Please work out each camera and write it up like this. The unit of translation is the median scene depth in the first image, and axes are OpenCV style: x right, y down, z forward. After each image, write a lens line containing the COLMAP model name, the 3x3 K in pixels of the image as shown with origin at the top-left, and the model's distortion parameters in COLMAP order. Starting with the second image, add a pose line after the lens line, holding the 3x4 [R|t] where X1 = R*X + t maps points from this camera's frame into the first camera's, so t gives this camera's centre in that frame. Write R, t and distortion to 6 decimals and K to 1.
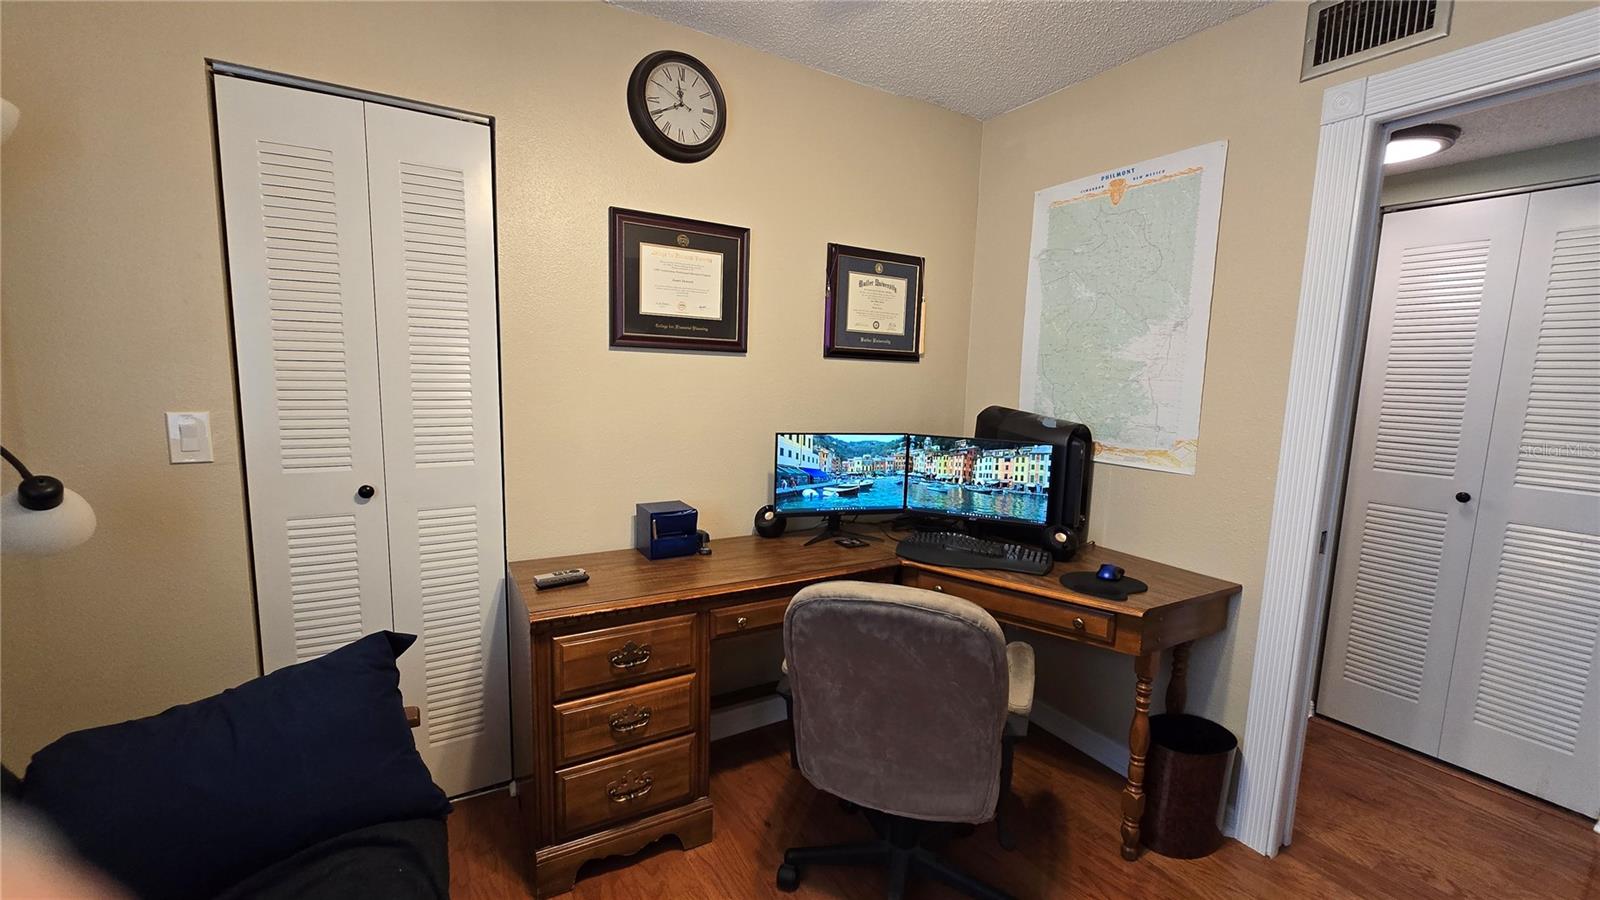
lens RADIAL K [[653.1, 0, 795.5], [0, 653.1, 457.7], [0, 0, 1]] dist [-0.000663, -0.000219]
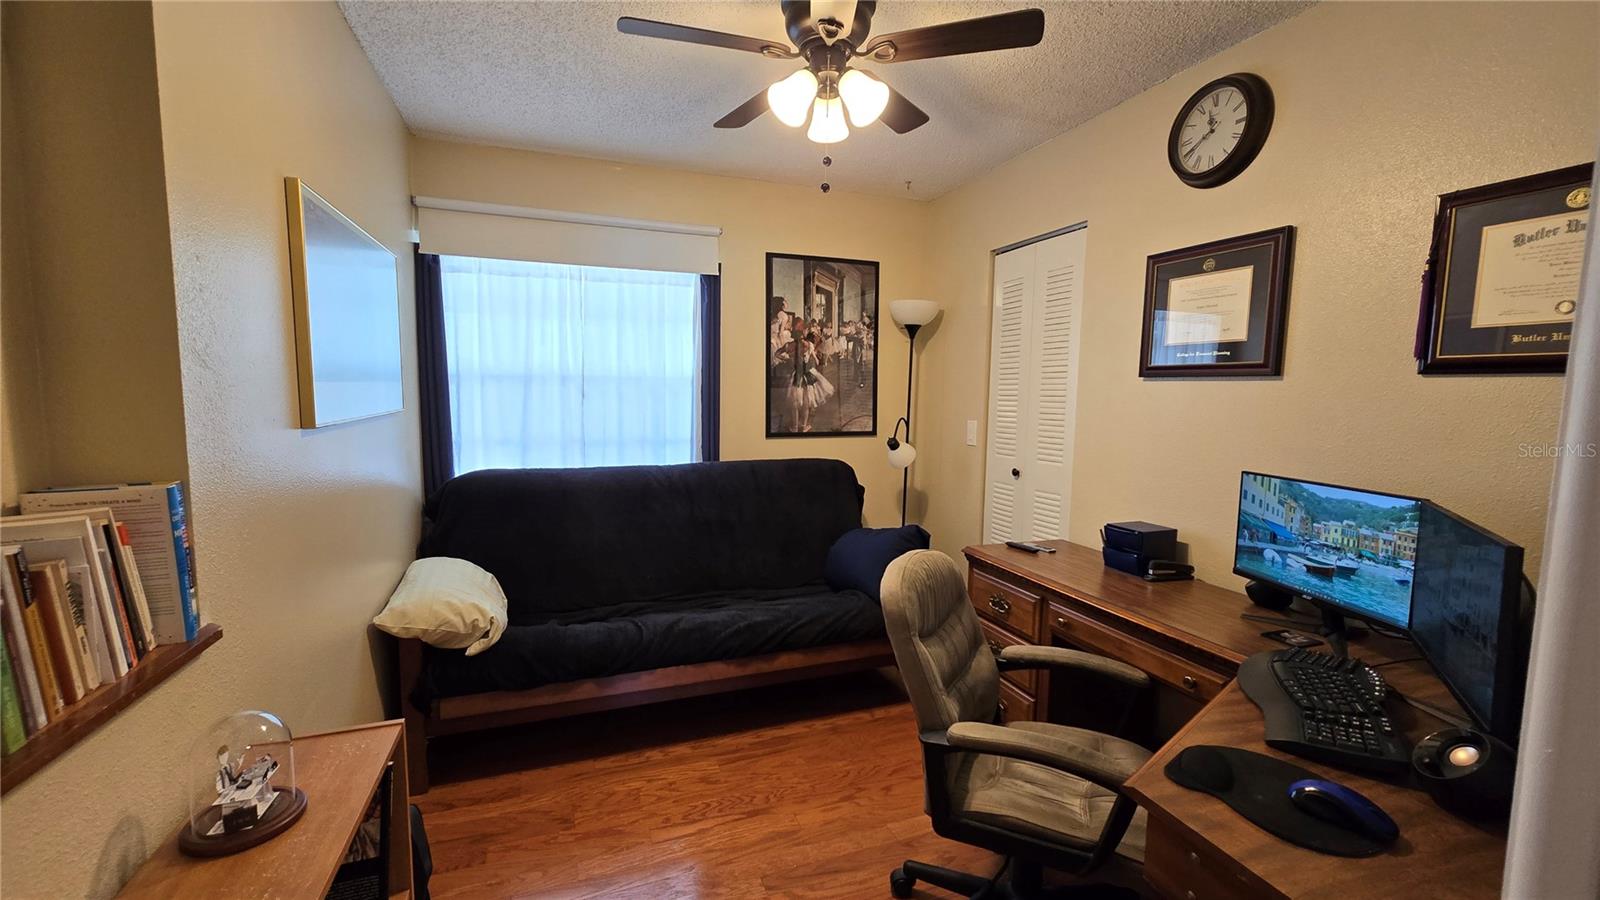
lens RADIAL K [[653.1, 0, 793.5], [0, 653.1, 449.8], [0, 0, 1]] dist [-0.000663, -0.000219]
pose [[-0.185052, 0.056614, -0.981097, 0.857251], [-0.144572, 0.985909, 0.084161, -0.049877], [0.972036, 0.157413, -0.174260, 0.572050]]
